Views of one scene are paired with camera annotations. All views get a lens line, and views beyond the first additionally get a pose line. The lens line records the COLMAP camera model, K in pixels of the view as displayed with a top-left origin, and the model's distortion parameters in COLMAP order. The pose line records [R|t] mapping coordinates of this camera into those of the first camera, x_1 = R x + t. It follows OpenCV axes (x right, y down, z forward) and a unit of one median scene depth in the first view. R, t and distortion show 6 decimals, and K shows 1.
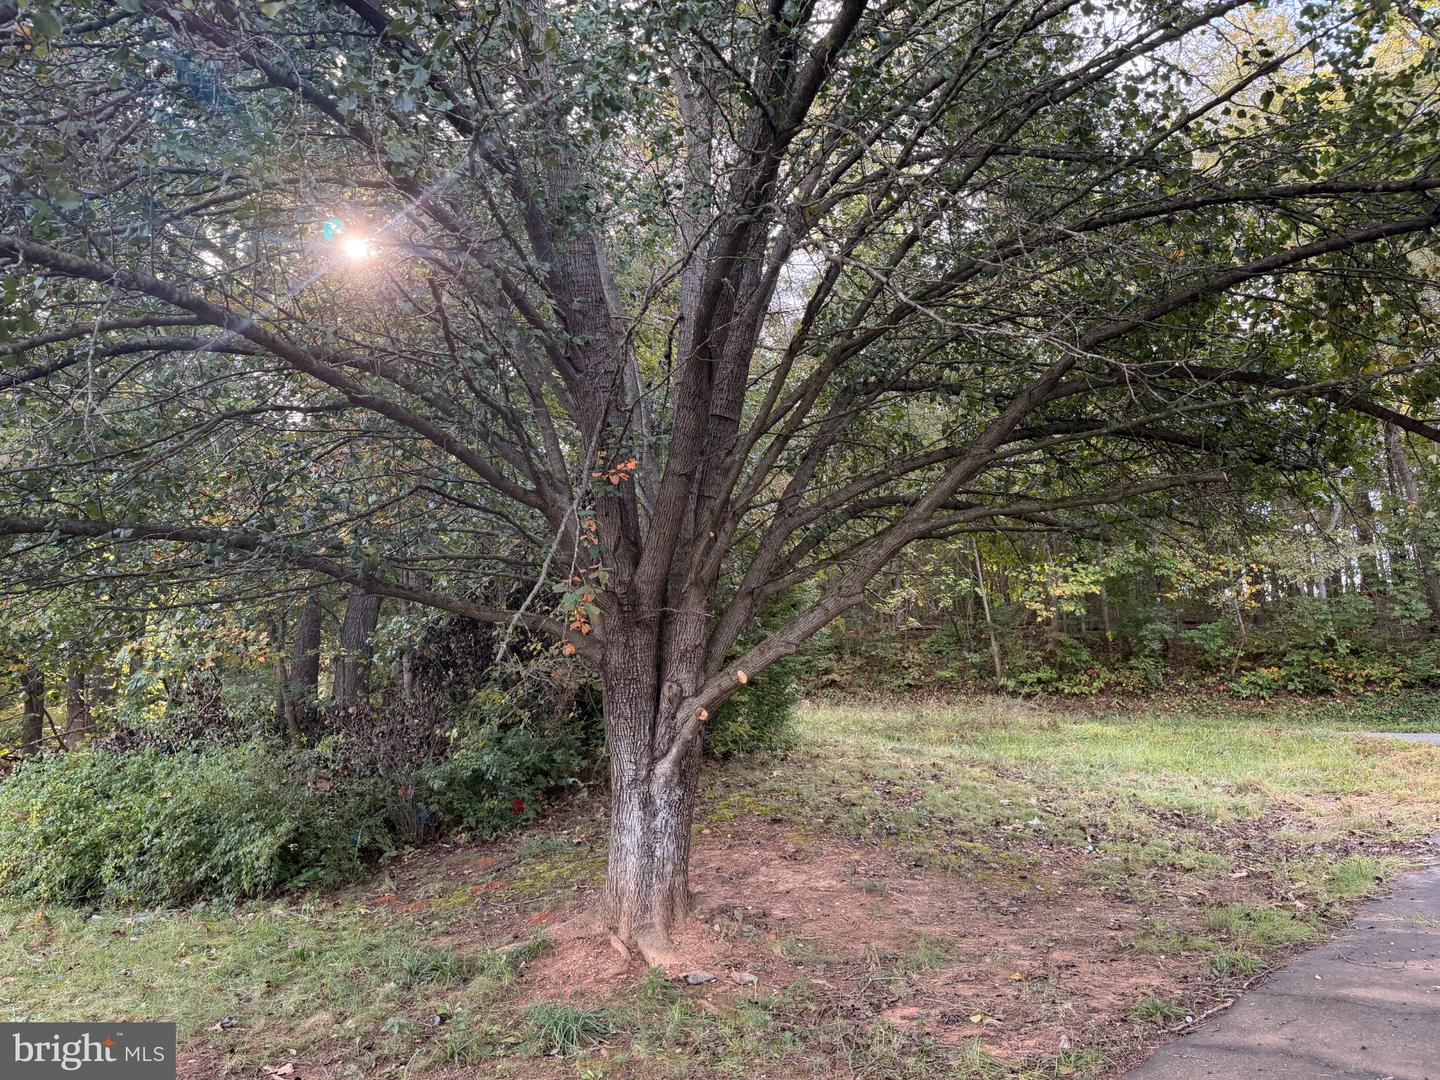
lens RADIAL K [[1033.7, 0, 720.0], [0, 1033.7, 540.0], [0, 0, 1]] dist [0.076368, -0.105717]
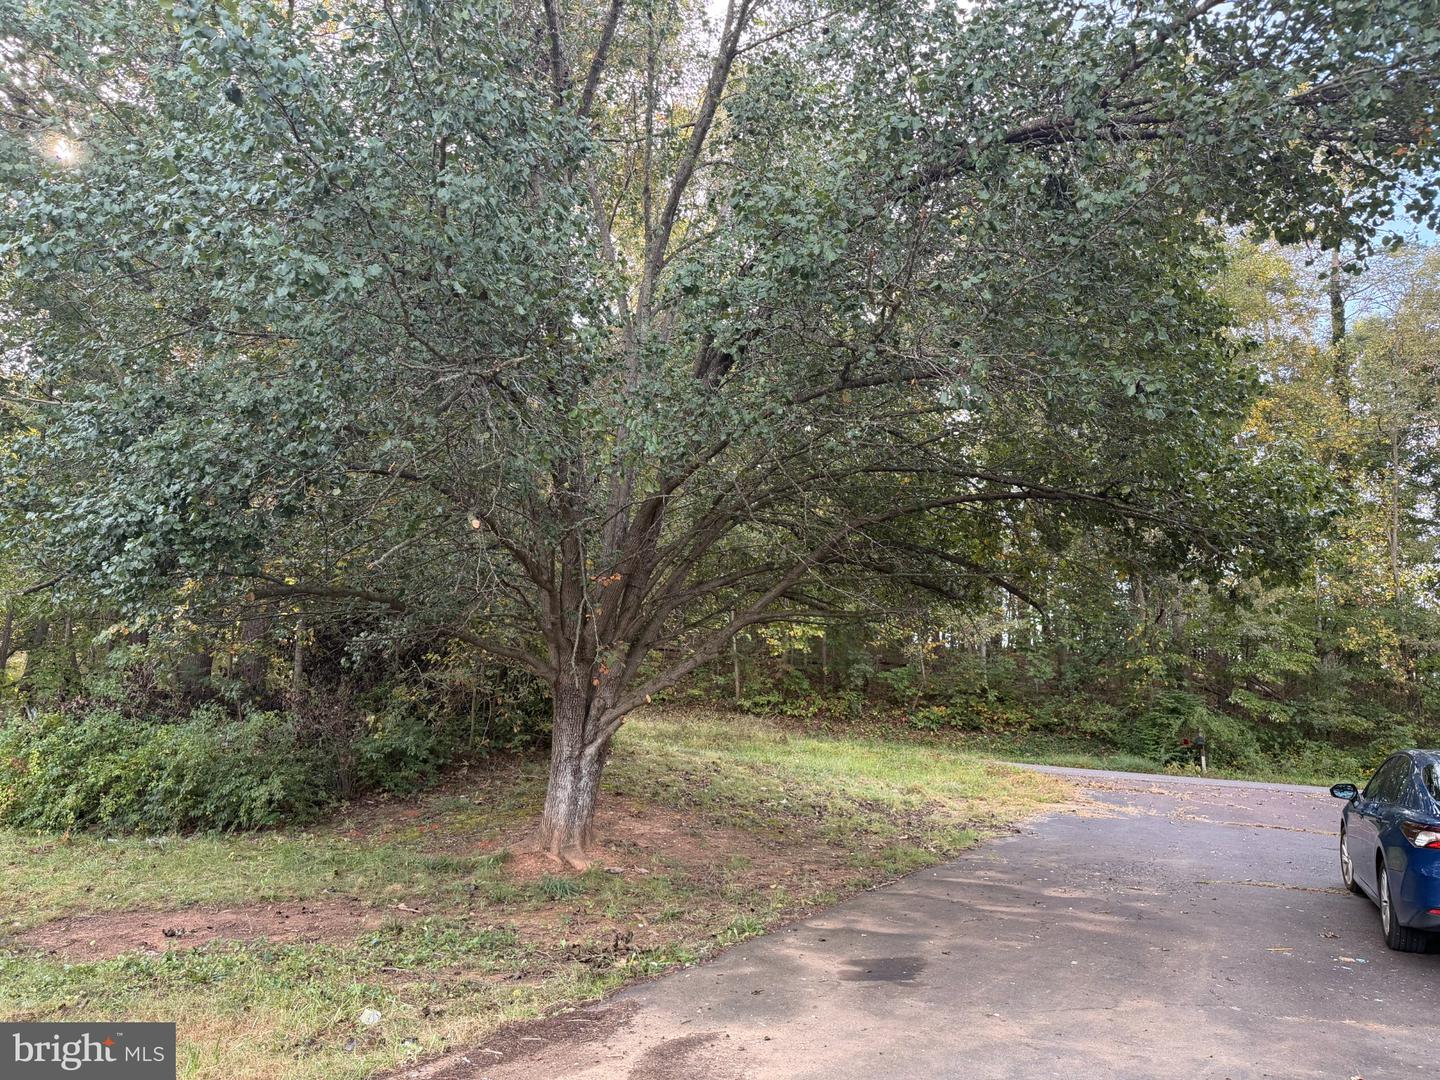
lens RADIAL K [[994.7, 0, 720.0], [0, 994.7, 540.0], [0, 0, 1]] dist [0.146998, -0.196464]
pose [[0.962585, 0.113246, 0.246180, -0.174546], [-0.110535, 0.993562, -0.024851, -0.058123], [-0.247410, -0.003290, 0.968905, -0.360234]]
